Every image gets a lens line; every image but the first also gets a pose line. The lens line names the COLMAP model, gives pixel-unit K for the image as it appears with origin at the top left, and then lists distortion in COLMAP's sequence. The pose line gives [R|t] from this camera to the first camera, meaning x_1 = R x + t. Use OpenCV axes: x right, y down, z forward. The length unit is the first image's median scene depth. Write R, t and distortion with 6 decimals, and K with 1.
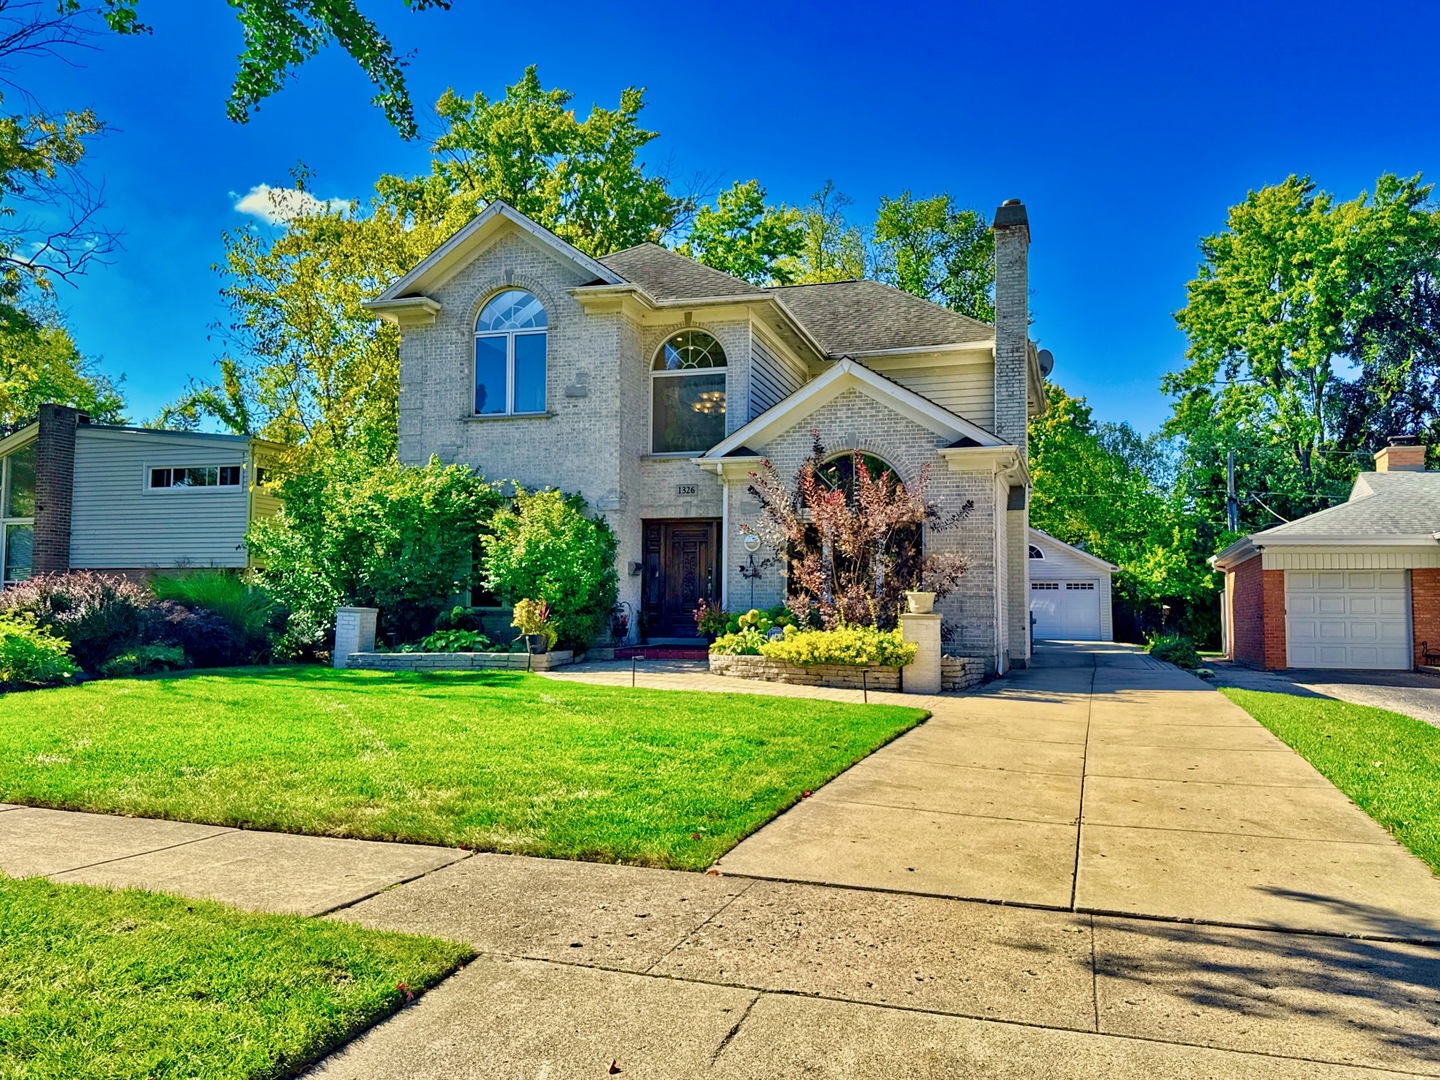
lens RADIAL K [[898.8, 0, 720.0], [0, 898.8, 552.9], [0, 0, 1]] dist [0.044718, 0.000131]
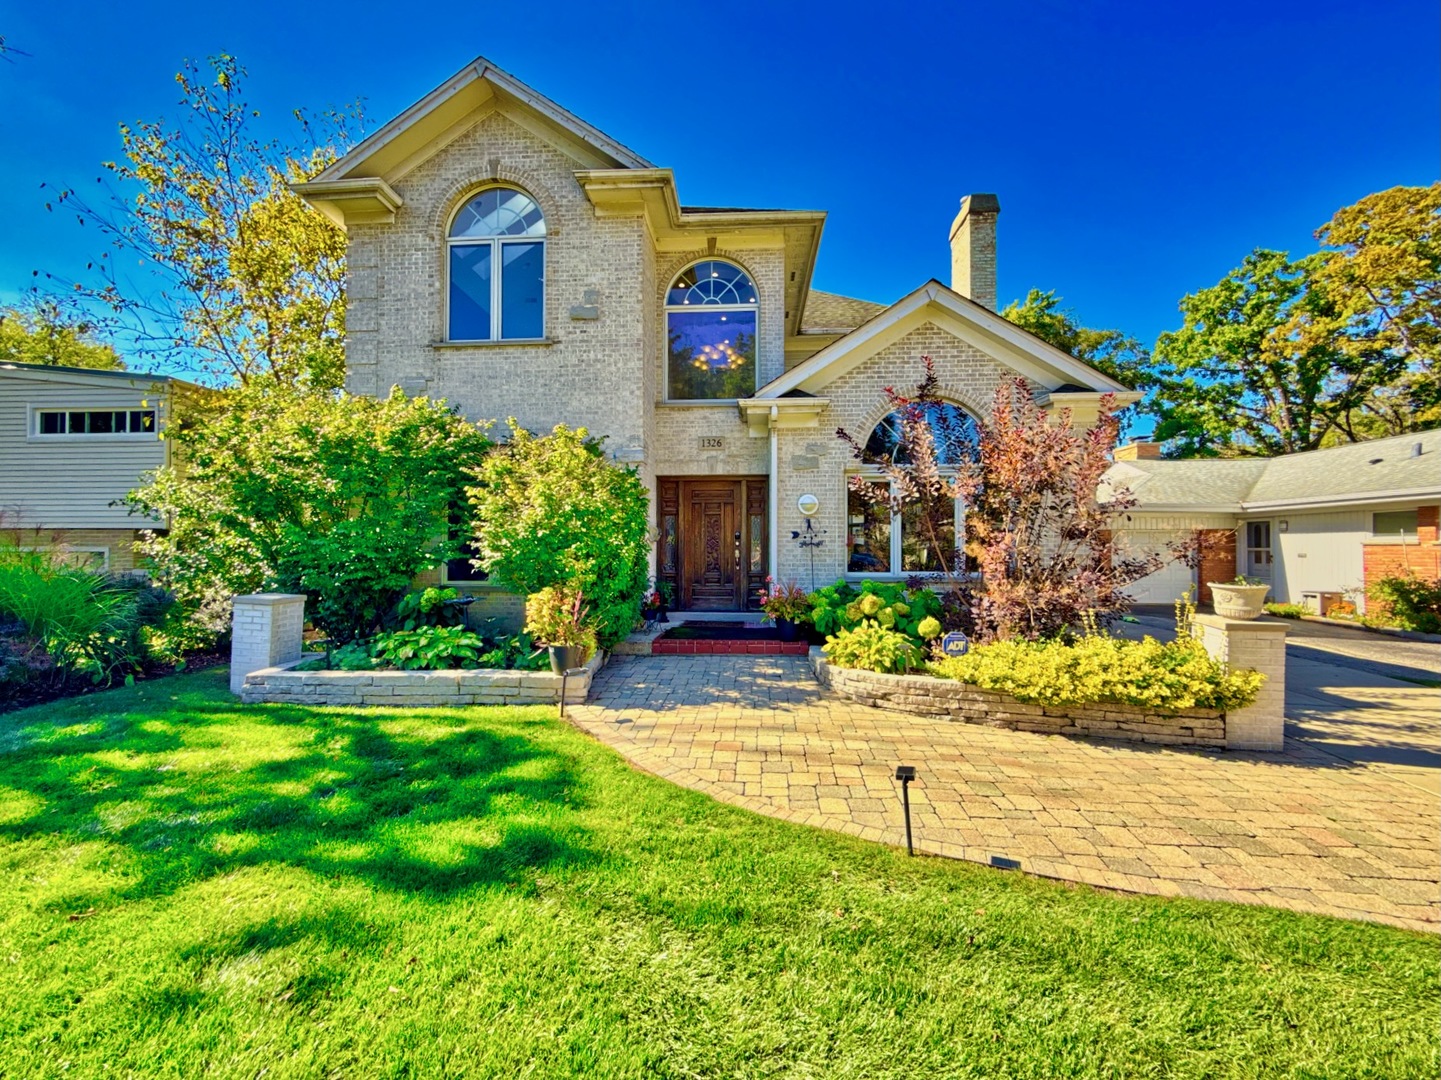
lens RADIAL K [[574.1, 0, 720.5], [0, 574.1, 540.0], [0, 0, 1]] dist [-0.001489, -0.000253]
pose [[0.981105, -0.001361, 0.193472, -0.148788], [-0.007255, 0.999013, 0.043818, -0.001041], [-0.193341, -0.044394, 0.980127, 0.495987]]
